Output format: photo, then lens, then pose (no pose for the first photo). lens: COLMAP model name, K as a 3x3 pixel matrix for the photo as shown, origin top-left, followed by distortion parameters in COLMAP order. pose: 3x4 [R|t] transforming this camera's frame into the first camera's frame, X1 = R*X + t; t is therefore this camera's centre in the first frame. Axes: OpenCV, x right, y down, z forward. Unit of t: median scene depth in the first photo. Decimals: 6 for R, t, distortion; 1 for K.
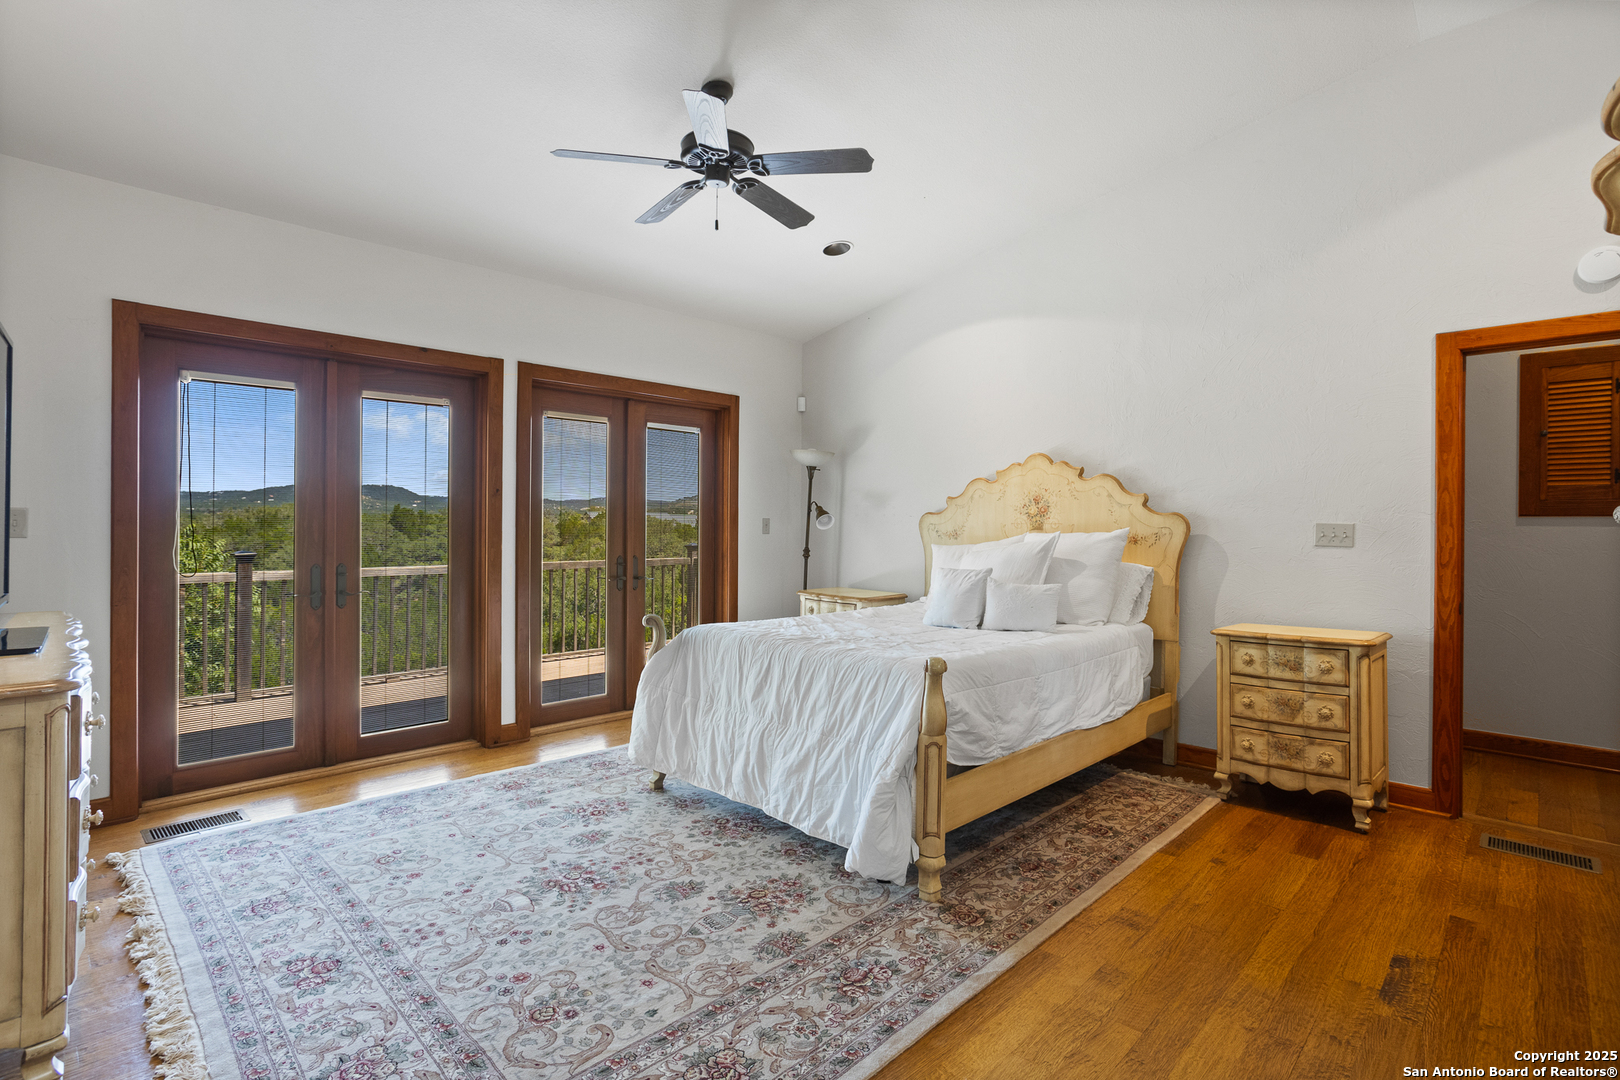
lens RADIAL K [[788.0, 0, 810.8], [0, 788.0, 527.7], [0, 0, 1]] dist [-0.037408, 0.020246]
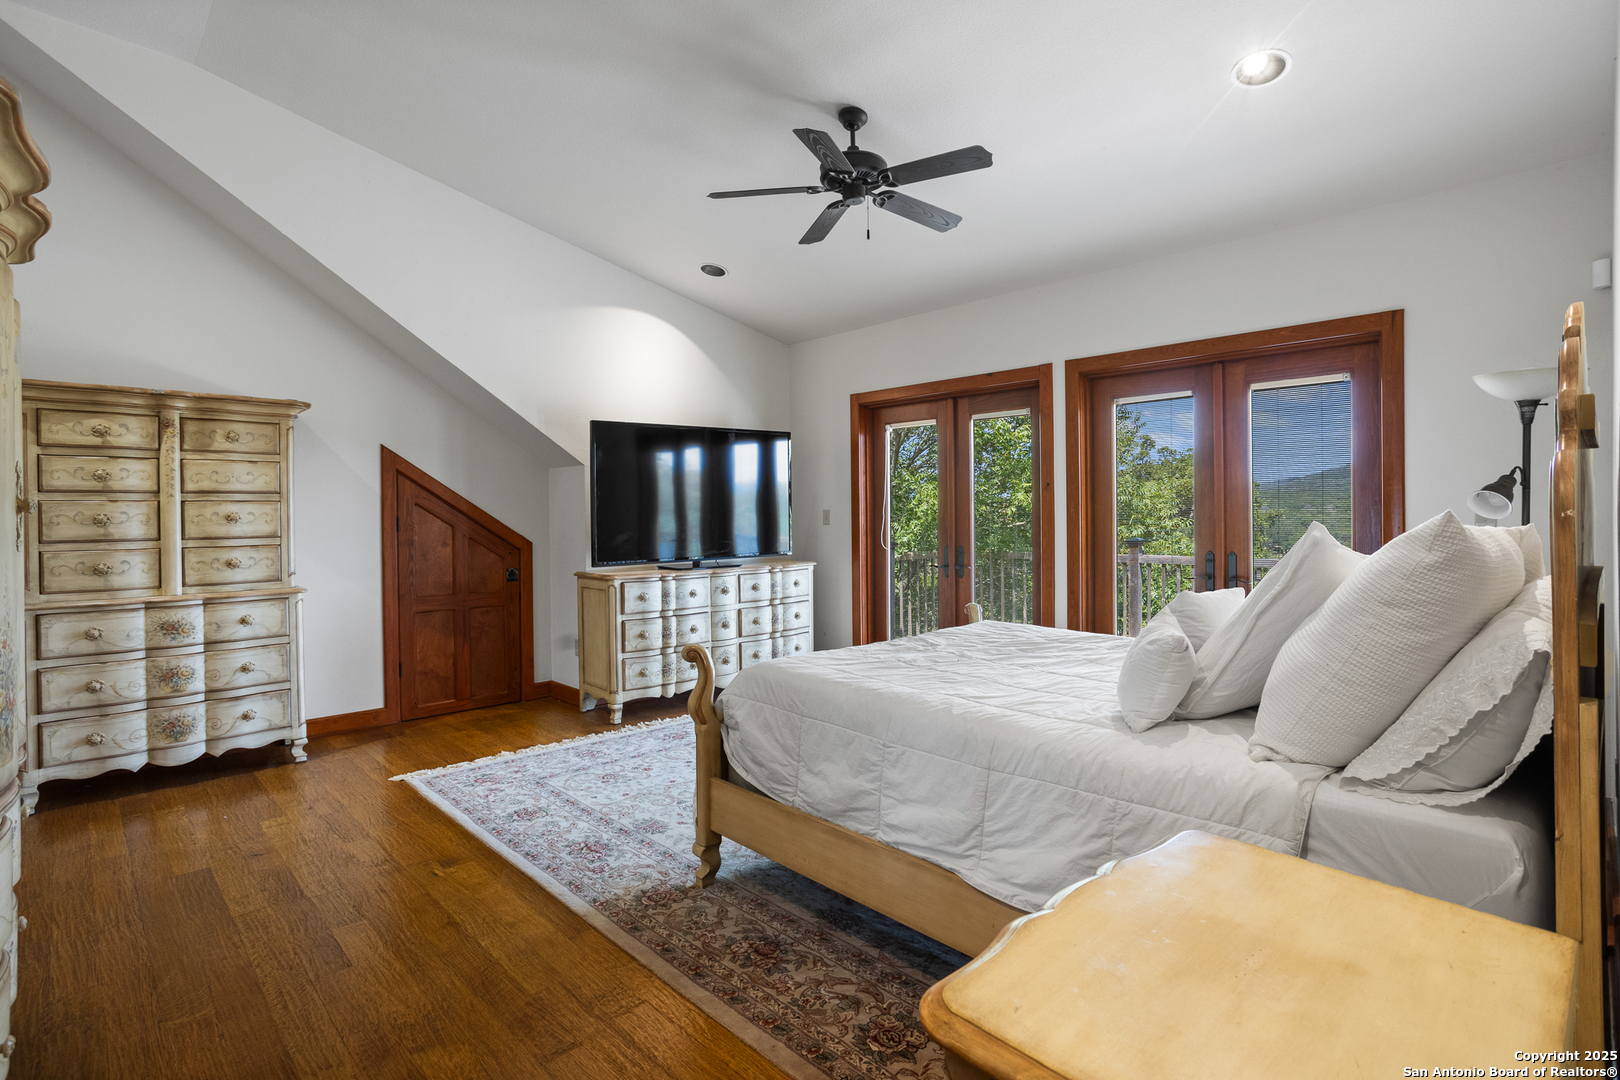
lens RADIAL K [[788.0, 0, 817.2], [0, 788.0, 511.1], [0, 0, 1]] dist [-0.037408, 0.020246]
pose [[-0.032557, -0.012186, -0.999396, 1.360166], [0.002452, 0.999922, -0.012272, 0.004611], [0.999467, -0.002850, -0.032525, 1.377295]]
